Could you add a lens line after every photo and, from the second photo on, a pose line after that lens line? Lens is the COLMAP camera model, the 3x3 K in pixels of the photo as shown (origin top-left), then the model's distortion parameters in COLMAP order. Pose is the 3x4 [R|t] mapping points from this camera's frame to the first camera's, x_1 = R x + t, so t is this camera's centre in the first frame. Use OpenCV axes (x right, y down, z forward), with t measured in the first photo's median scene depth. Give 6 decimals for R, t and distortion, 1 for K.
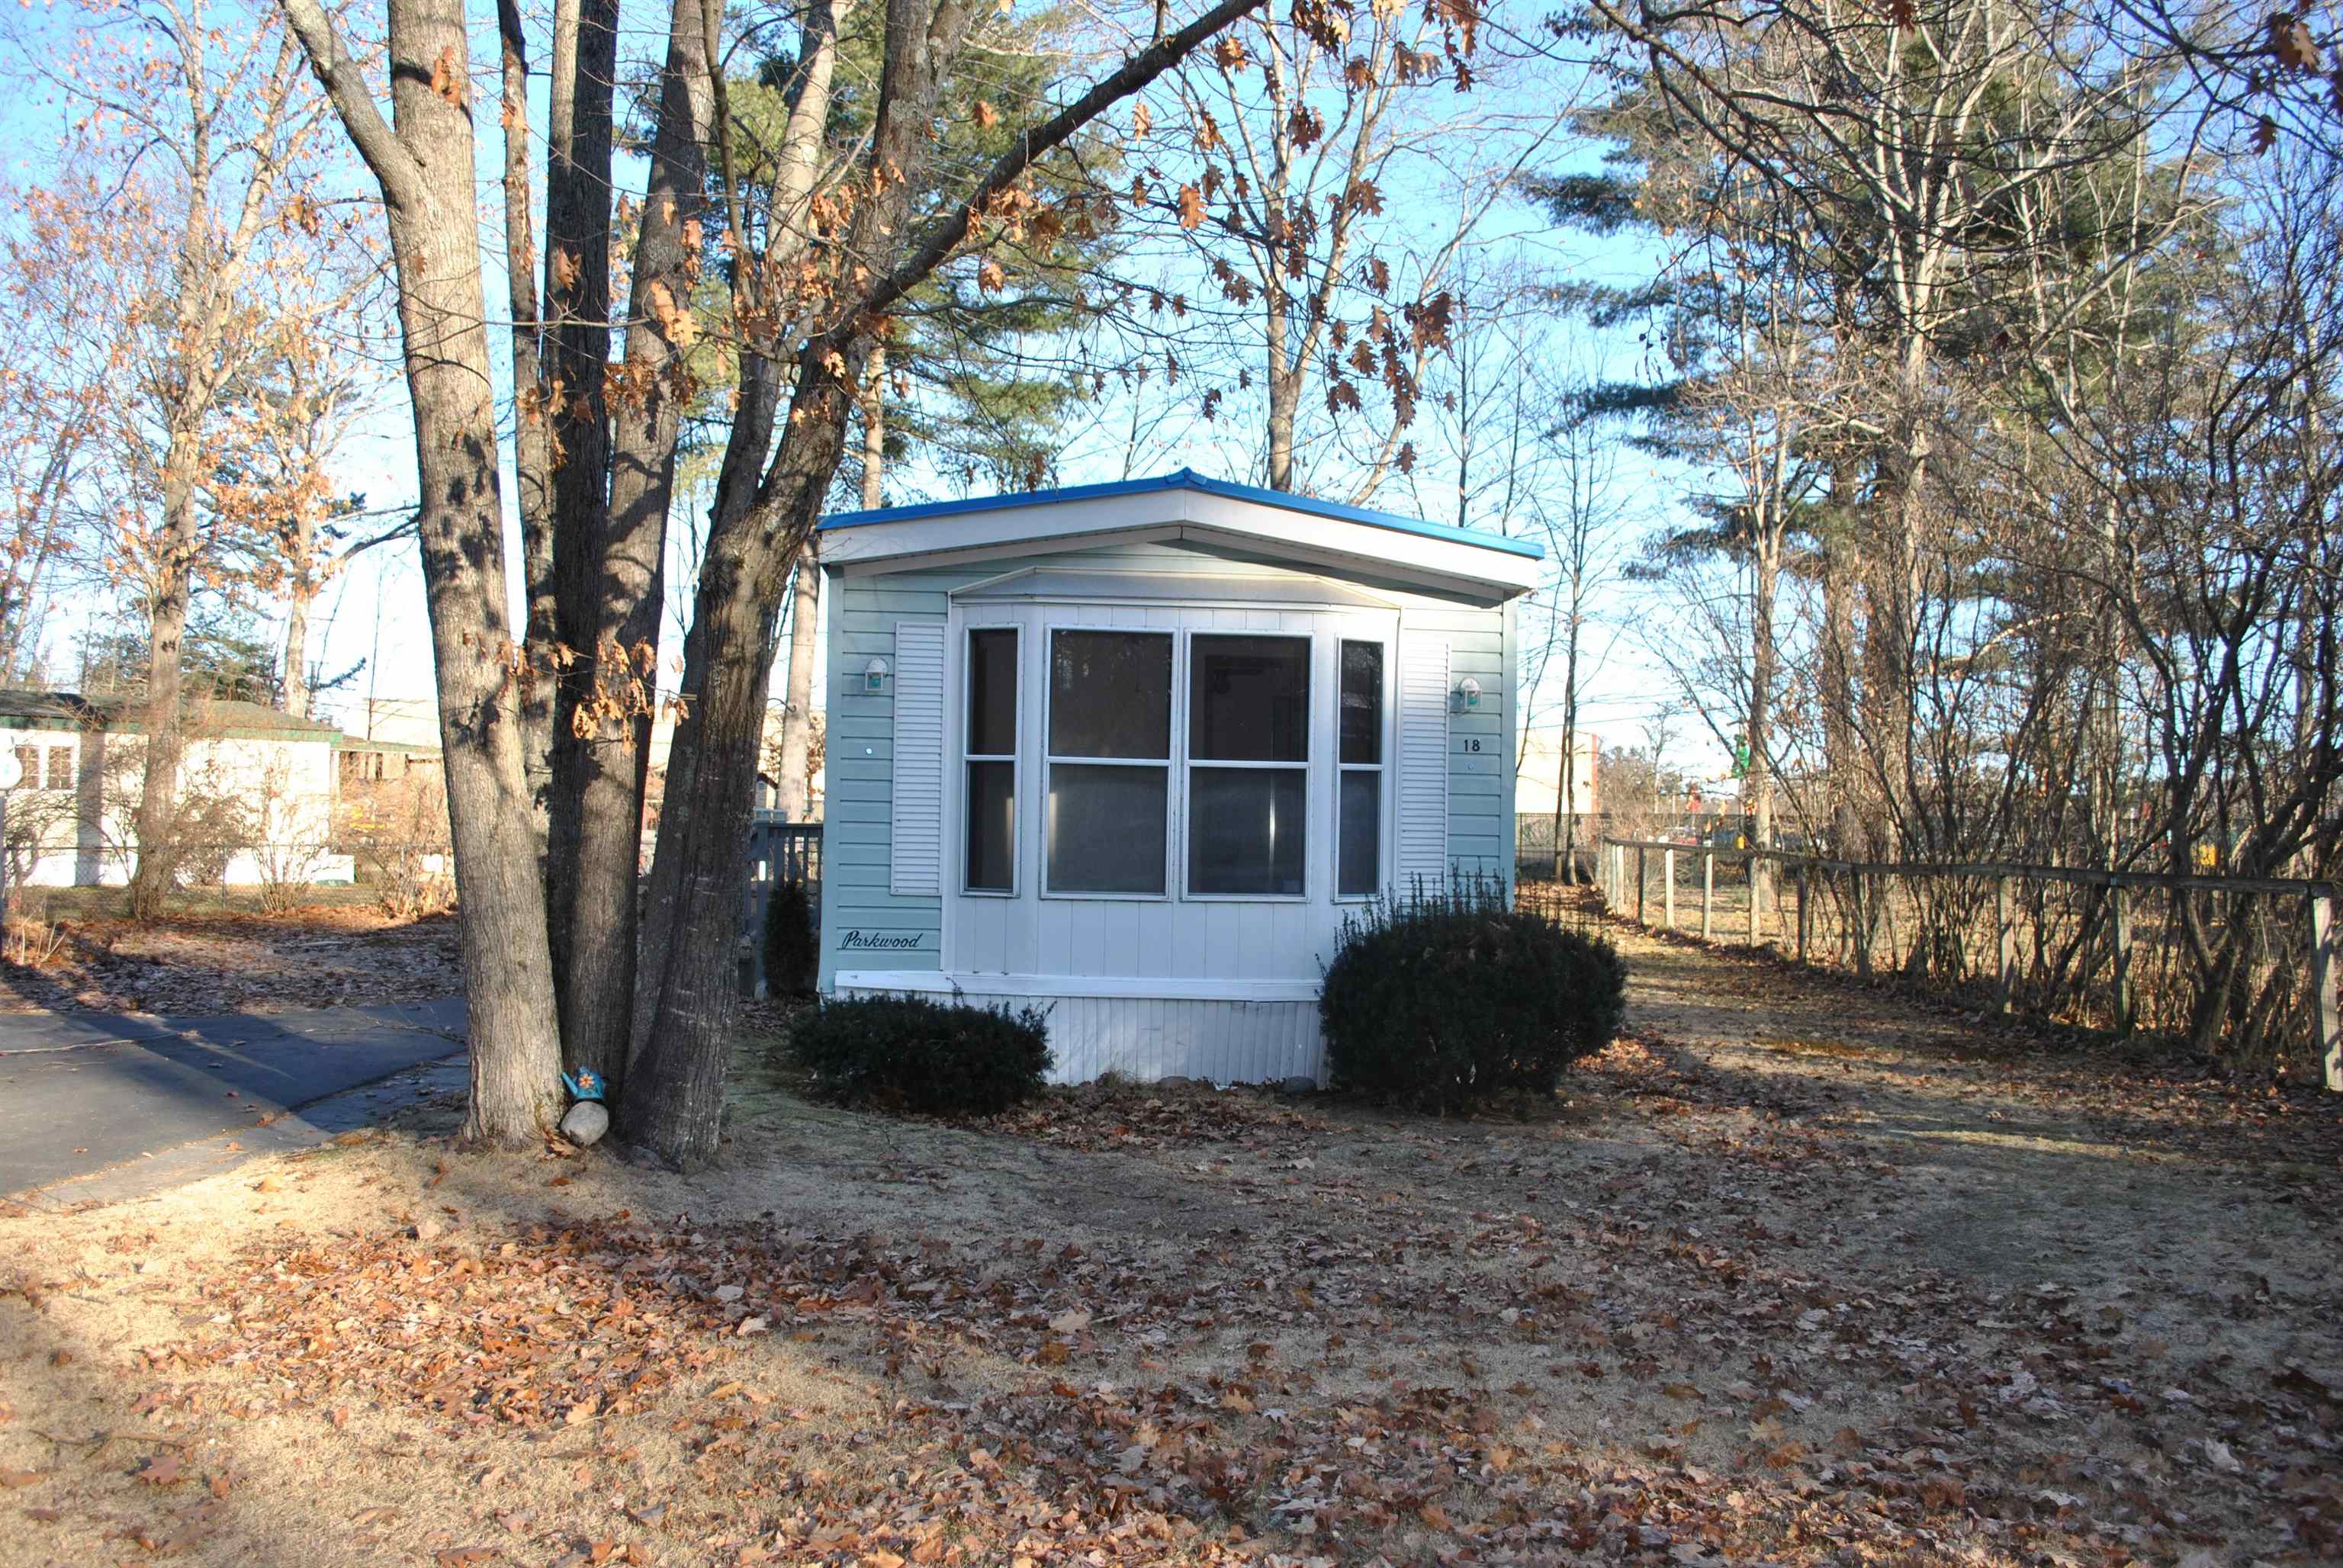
lens RADIAL K [[1856.4, 0, 1181.4], [0, 1856.4, 800.1], [0, 0, 1]] dist [-0.076685, 0.005879]
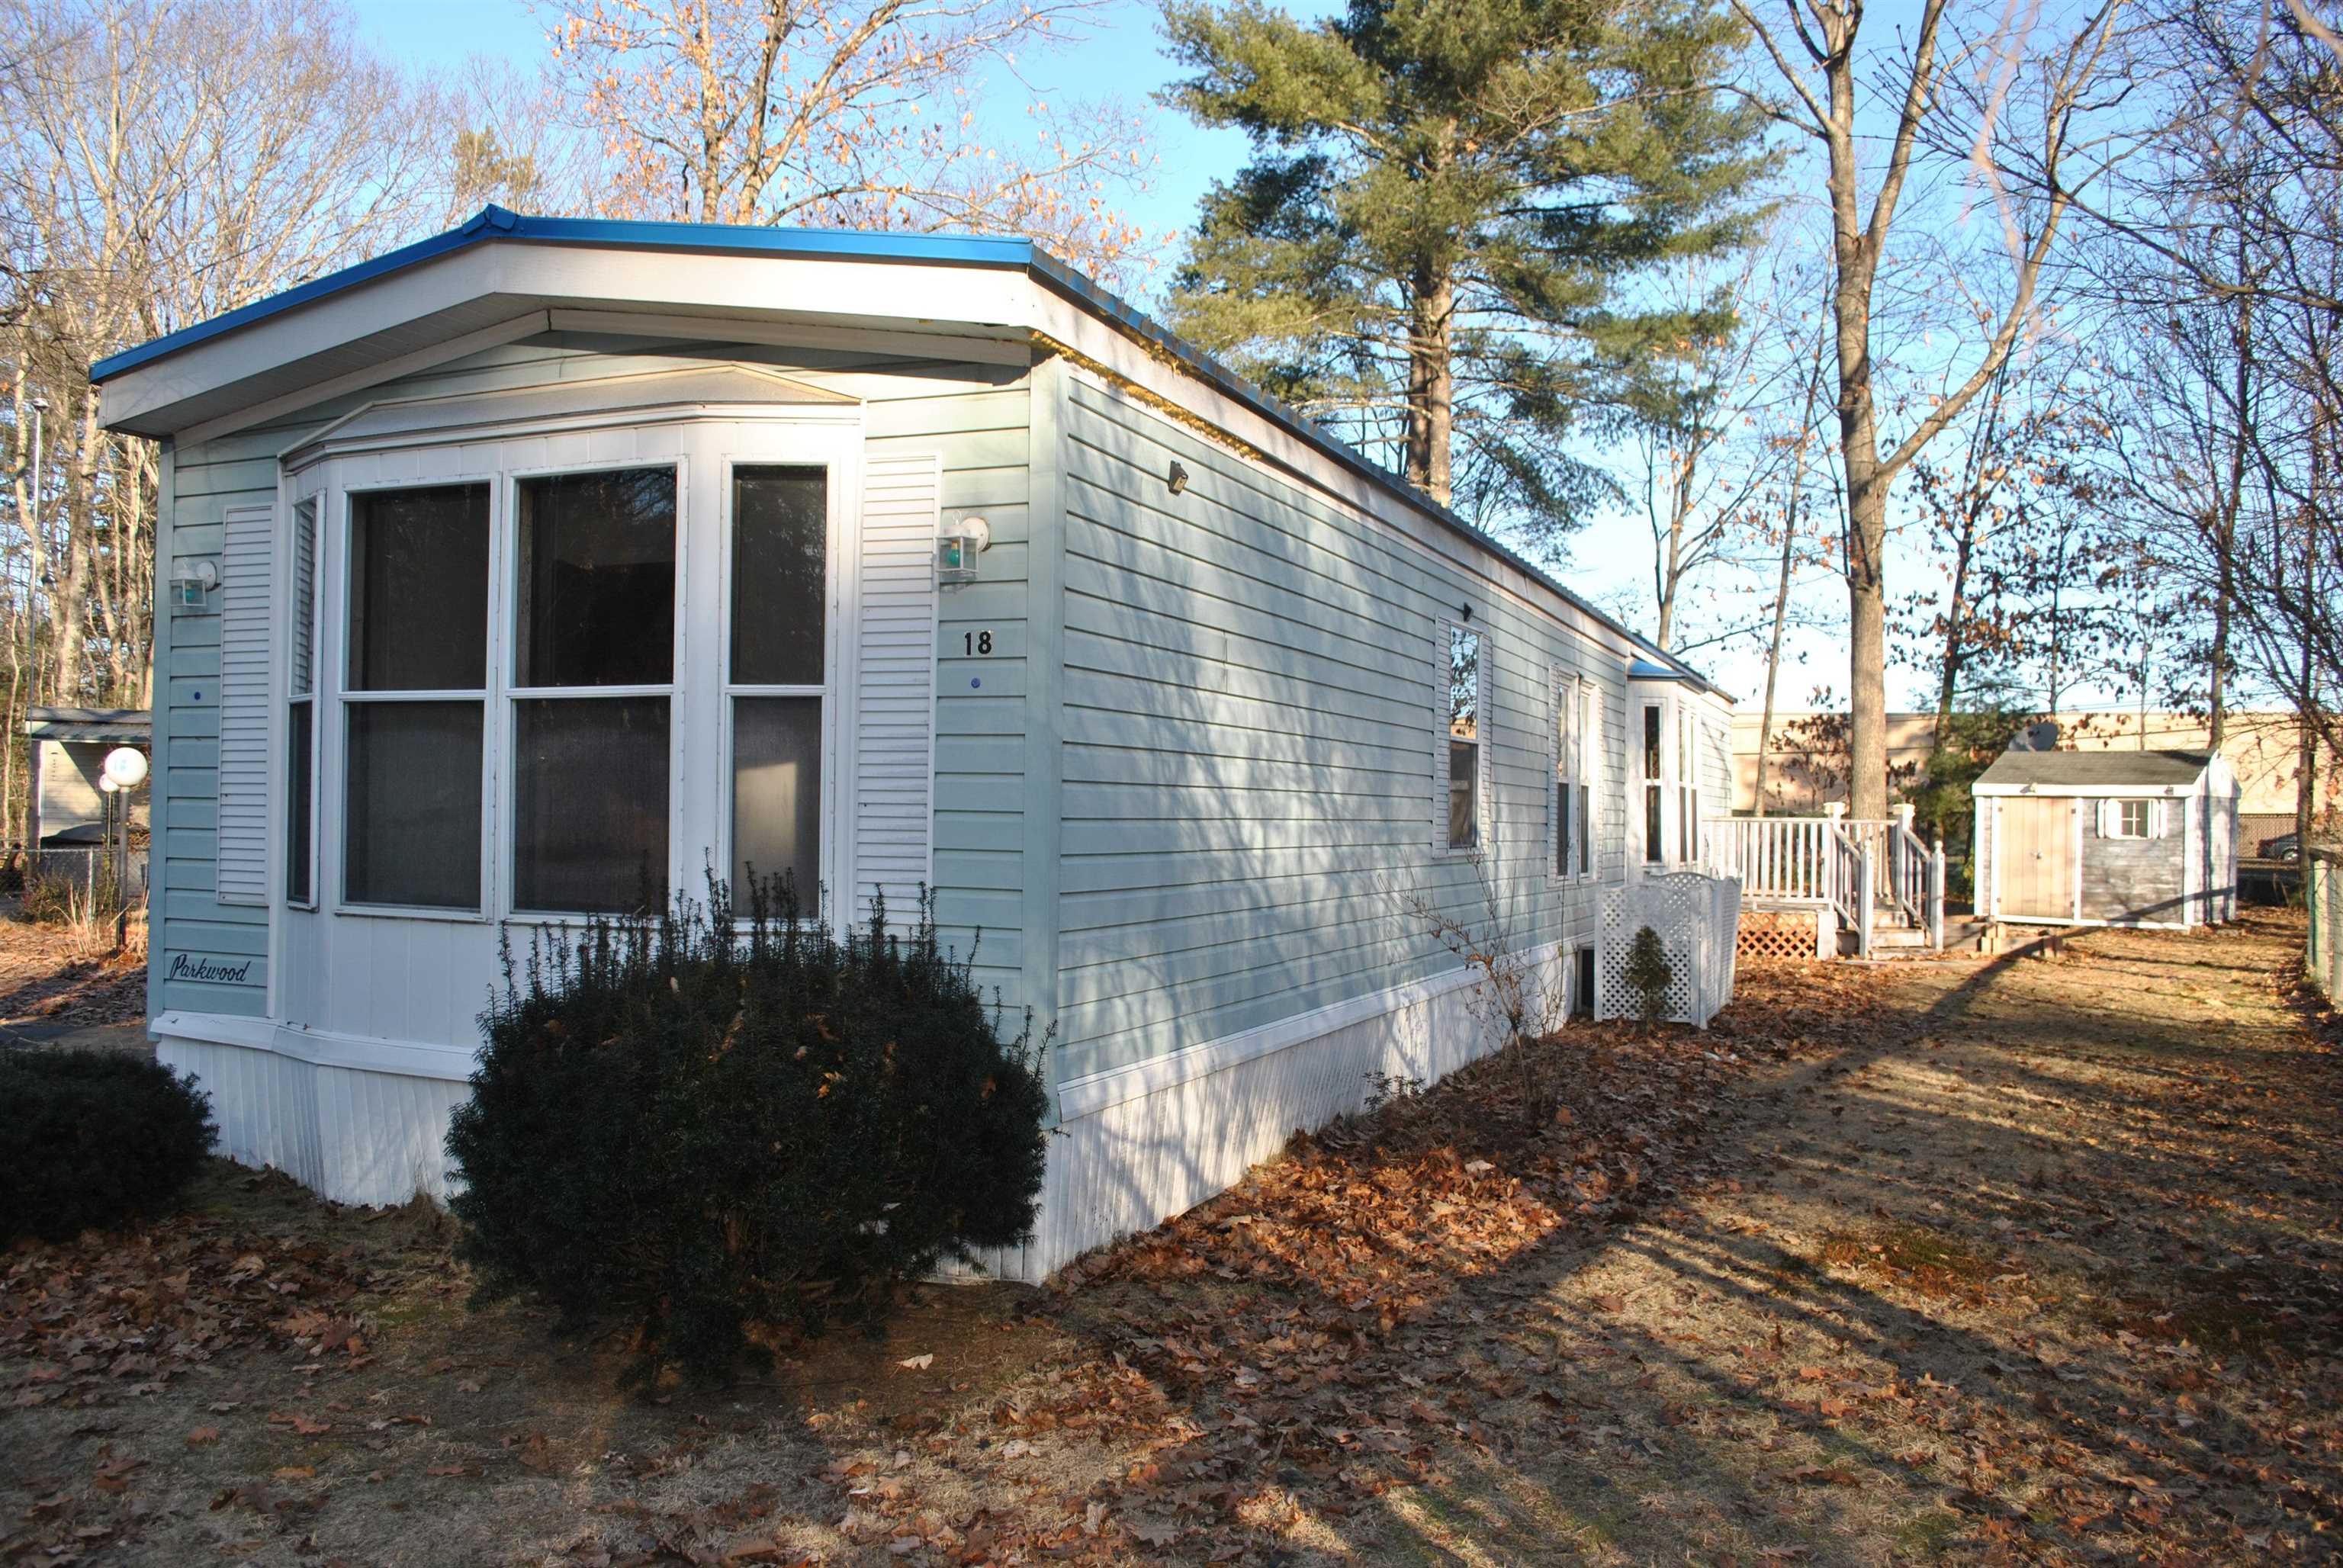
lens RADIAL K [[1856.4, 0, 1181.4], [0, 1856.4, 800.1], [0, 0, 1]] dist [-0.076685, 0.005879]
pose [[0.878859, -0.009541, -0.476986, 0.474770], [0.005712, 0.999939, -0.009477, 0.021370], [0.477047, 0.005605, 0.878860, 0.577203]]
